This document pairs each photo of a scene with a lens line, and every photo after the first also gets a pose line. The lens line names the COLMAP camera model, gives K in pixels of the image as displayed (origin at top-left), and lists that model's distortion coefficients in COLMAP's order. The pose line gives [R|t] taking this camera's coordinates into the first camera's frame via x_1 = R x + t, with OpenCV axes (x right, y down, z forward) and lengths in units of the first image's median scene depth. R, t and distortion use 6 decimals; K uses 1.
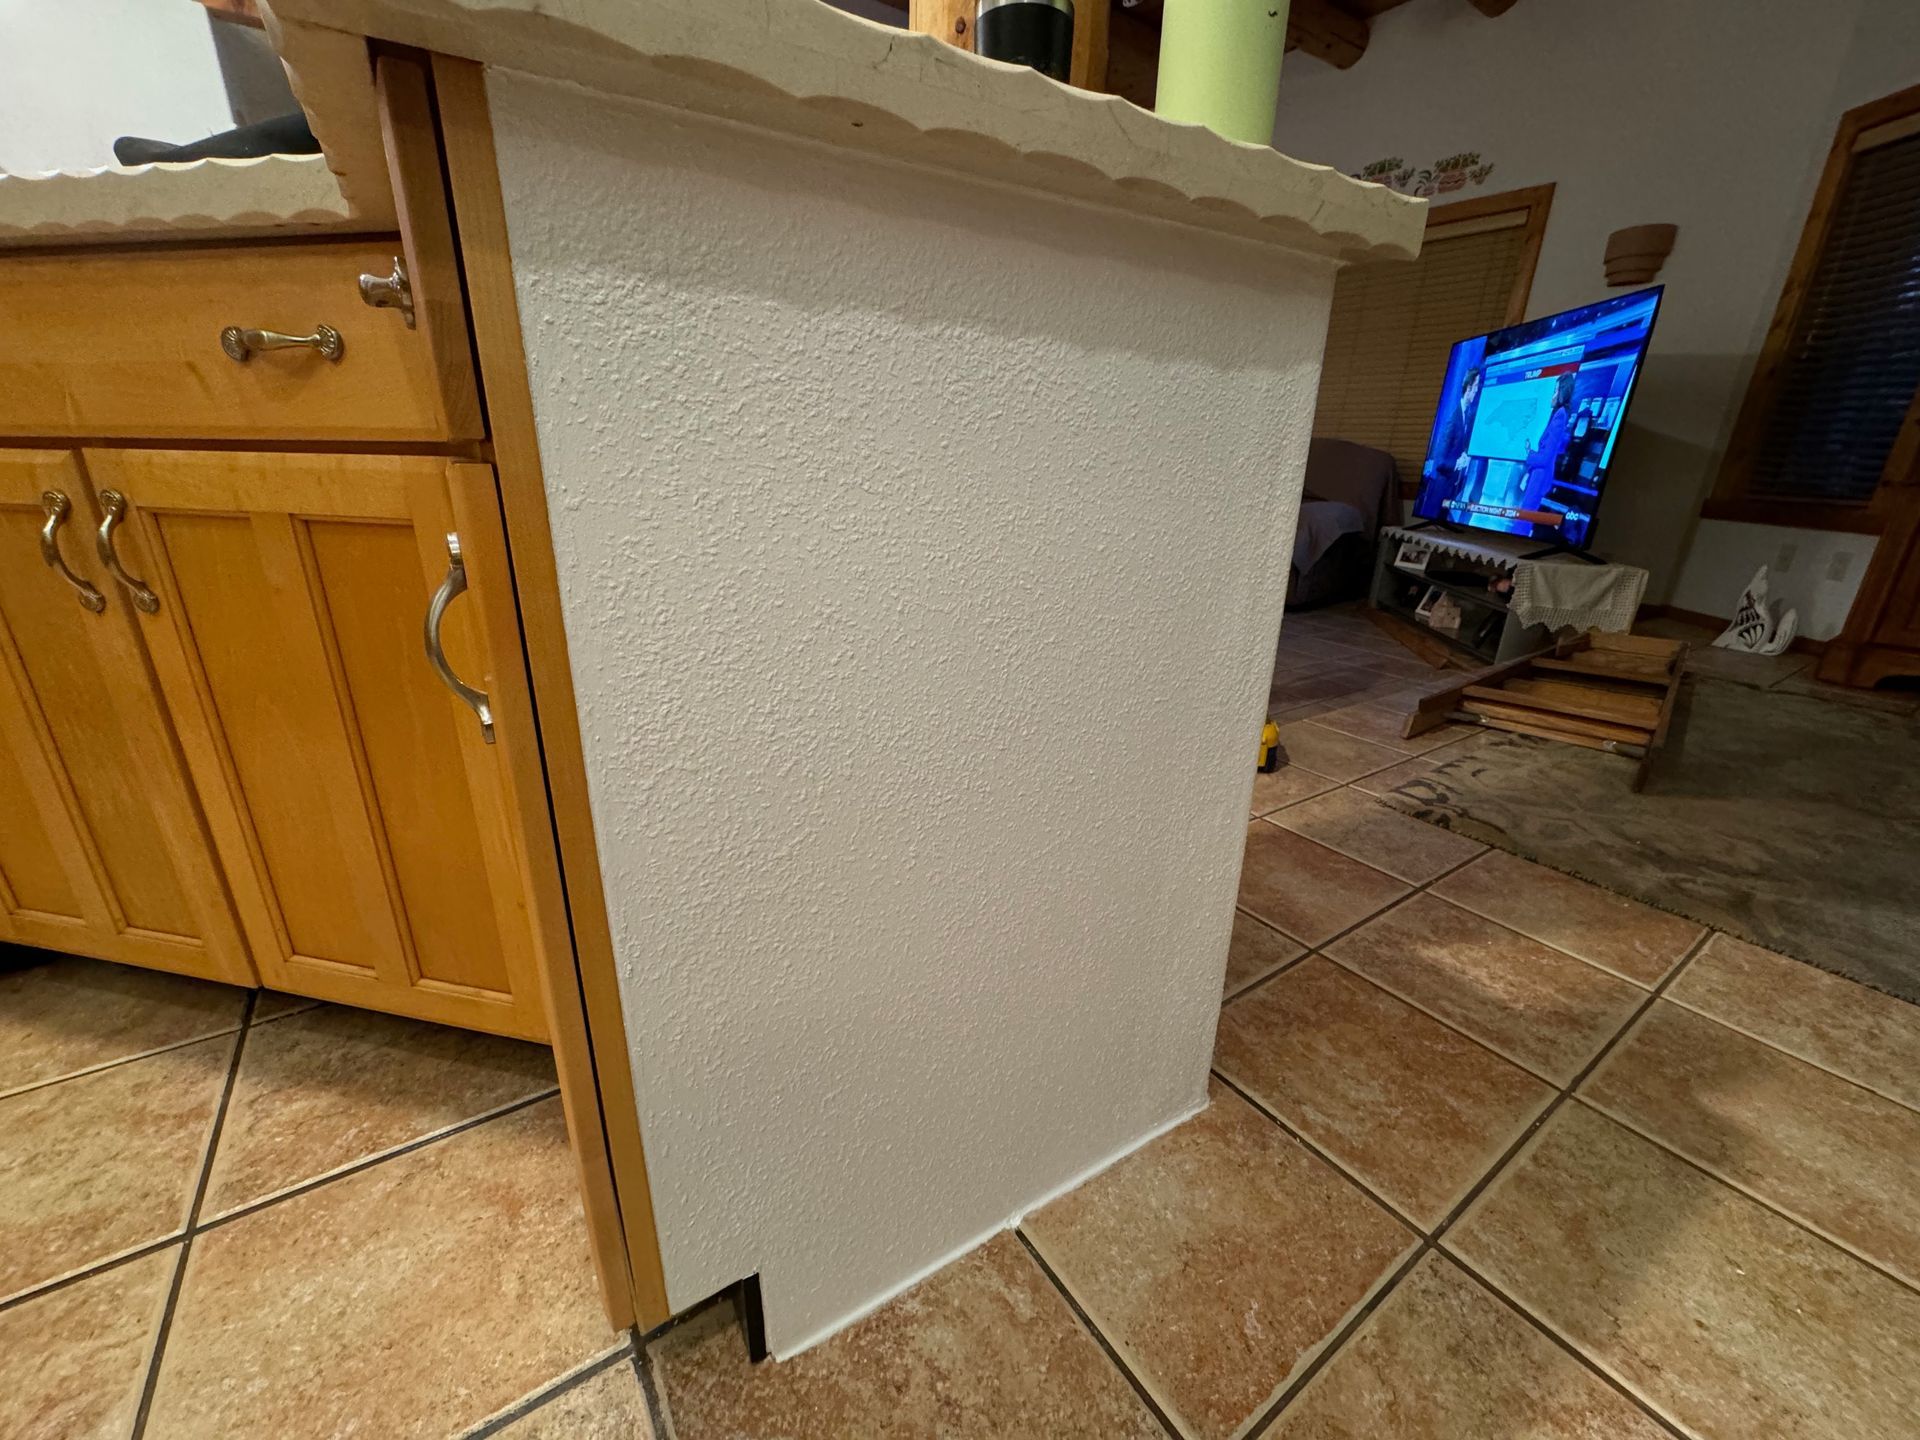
lens RADIAL K [[761.4, 0, 960.0], [0, 761.4, 720.0], [0, 0, 1]] dist [0.000912, -0.000374]
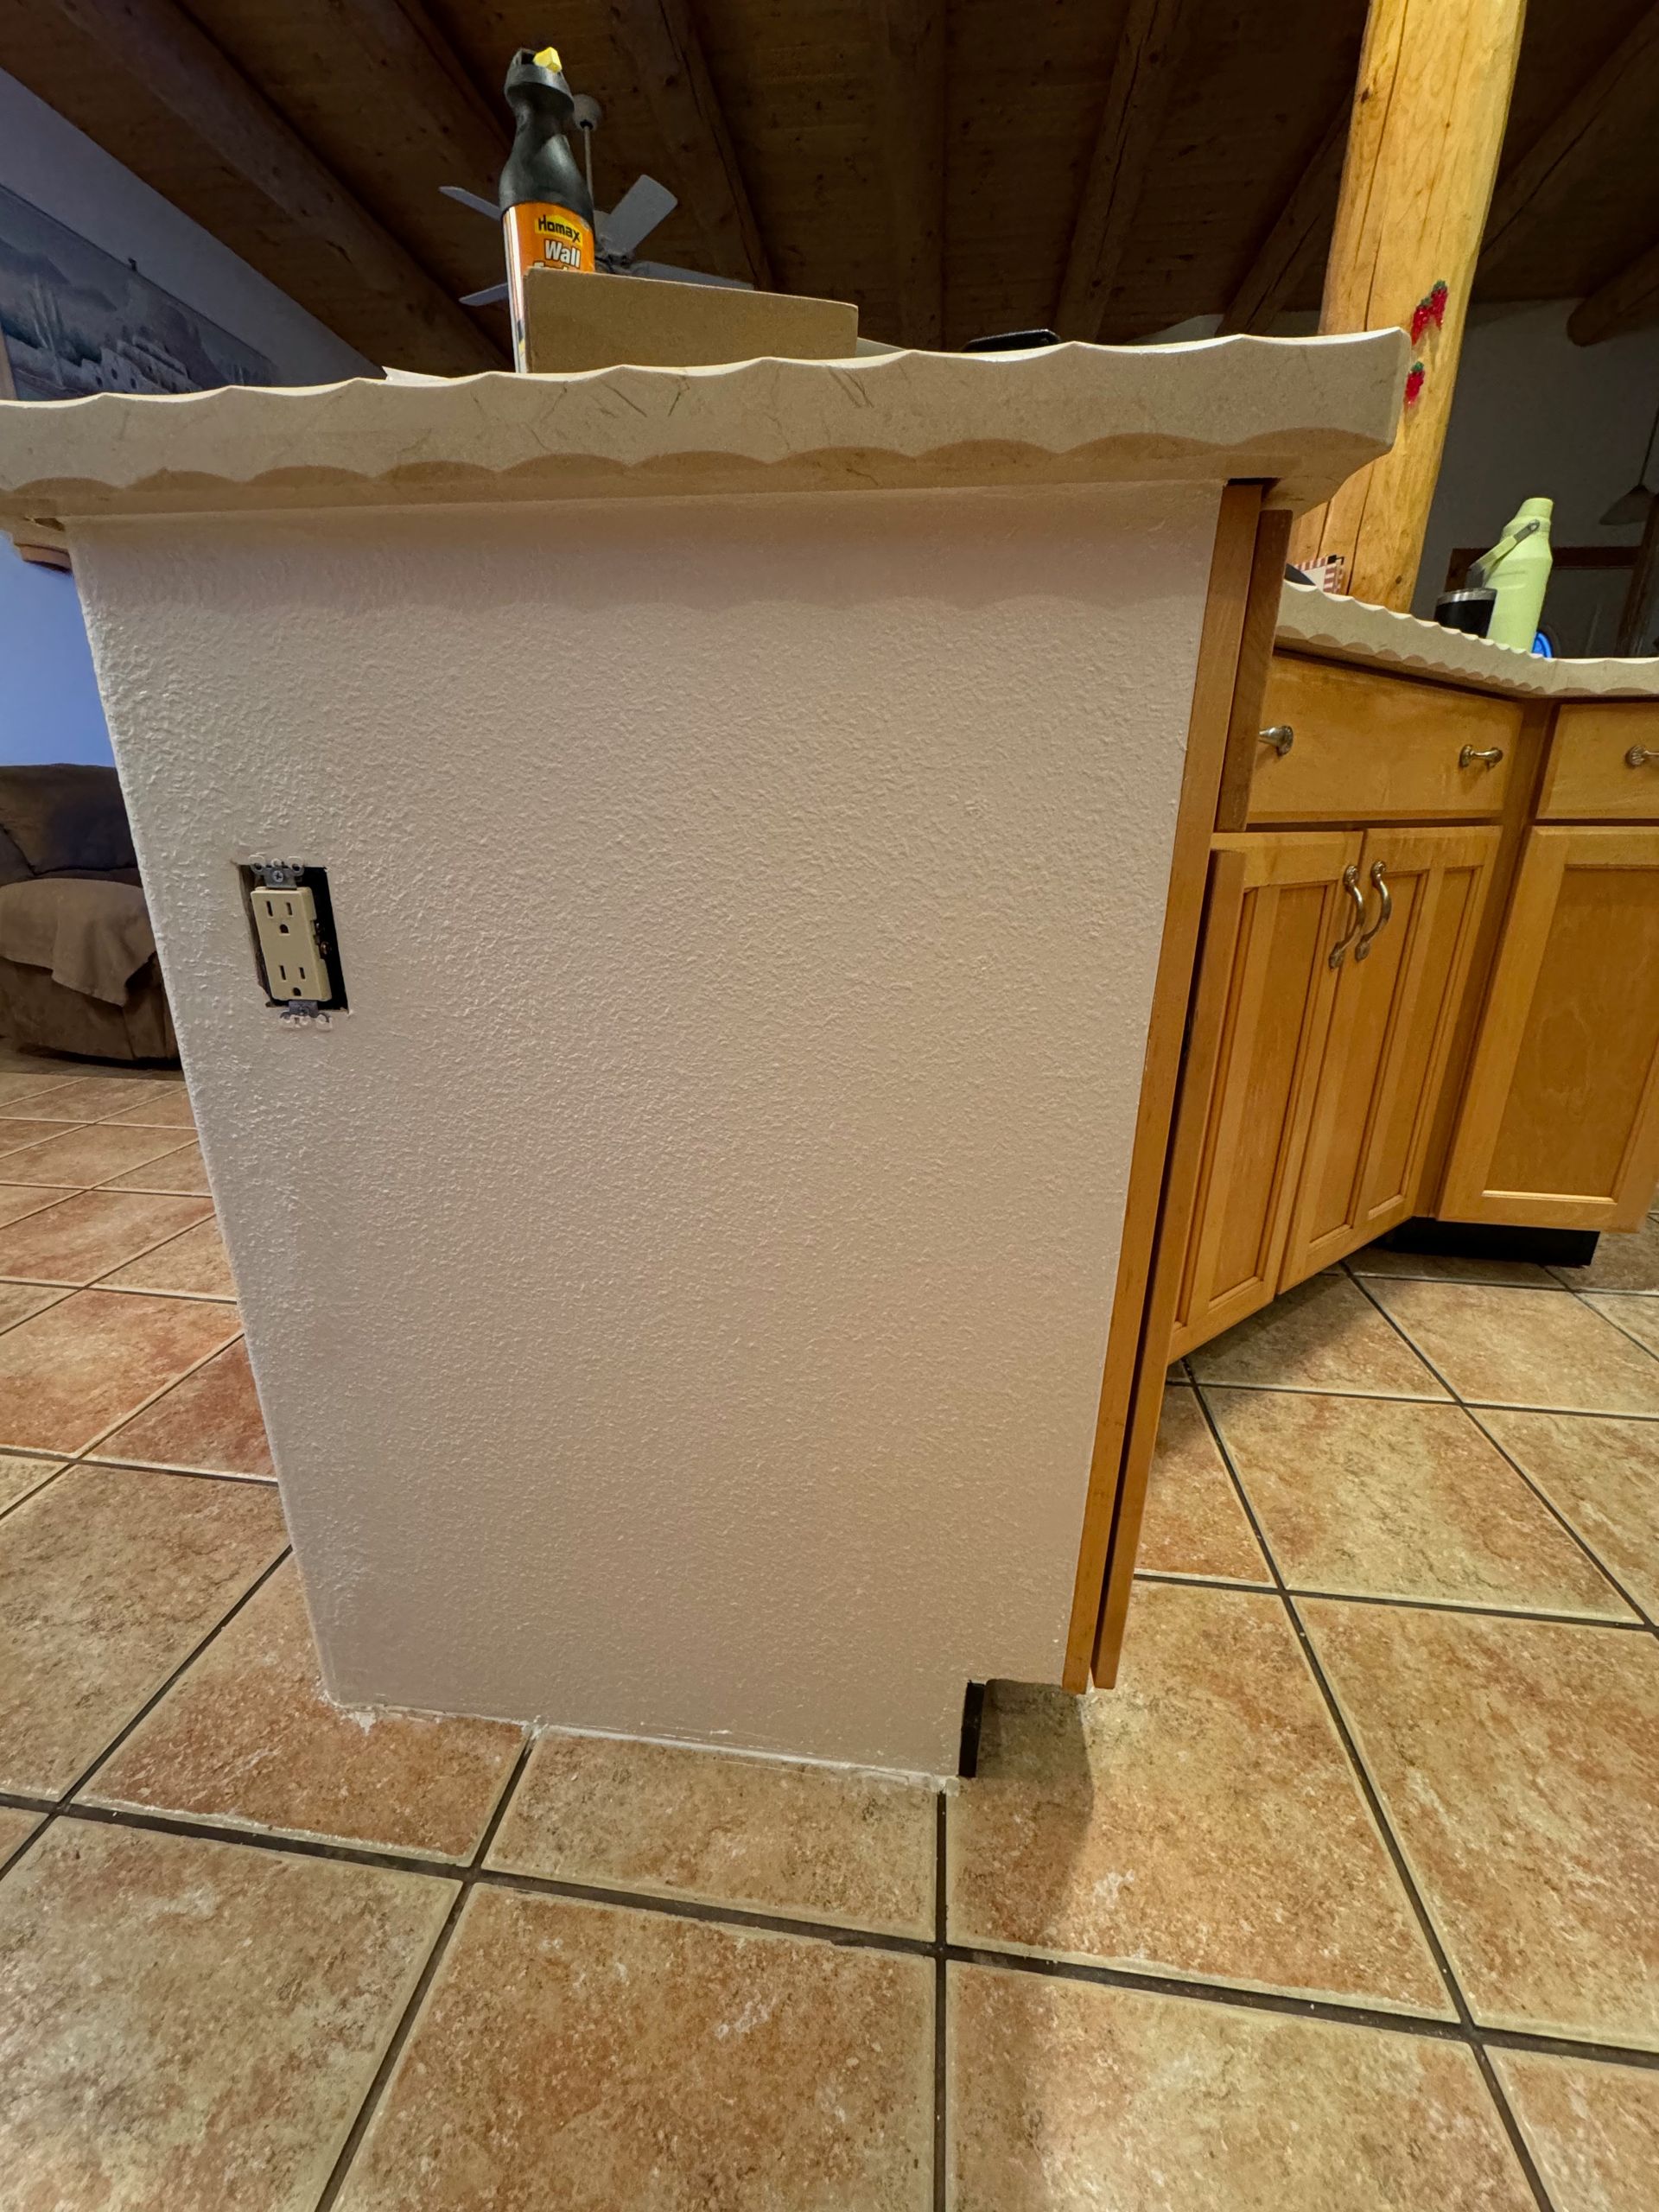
lens RADIAL K [[880.5, 0, 830.1], [0, 880.5, 1103.4], [0, 0, 1]] dist [-0.002780, -0.000043]
pose [[0.665179, -0.262486, 0.699026, -2.283645], [0.263780, 0.958418, 0.108881, -0.250853], [-0.698539, 0.111964, 0.706758, 0.526608]]
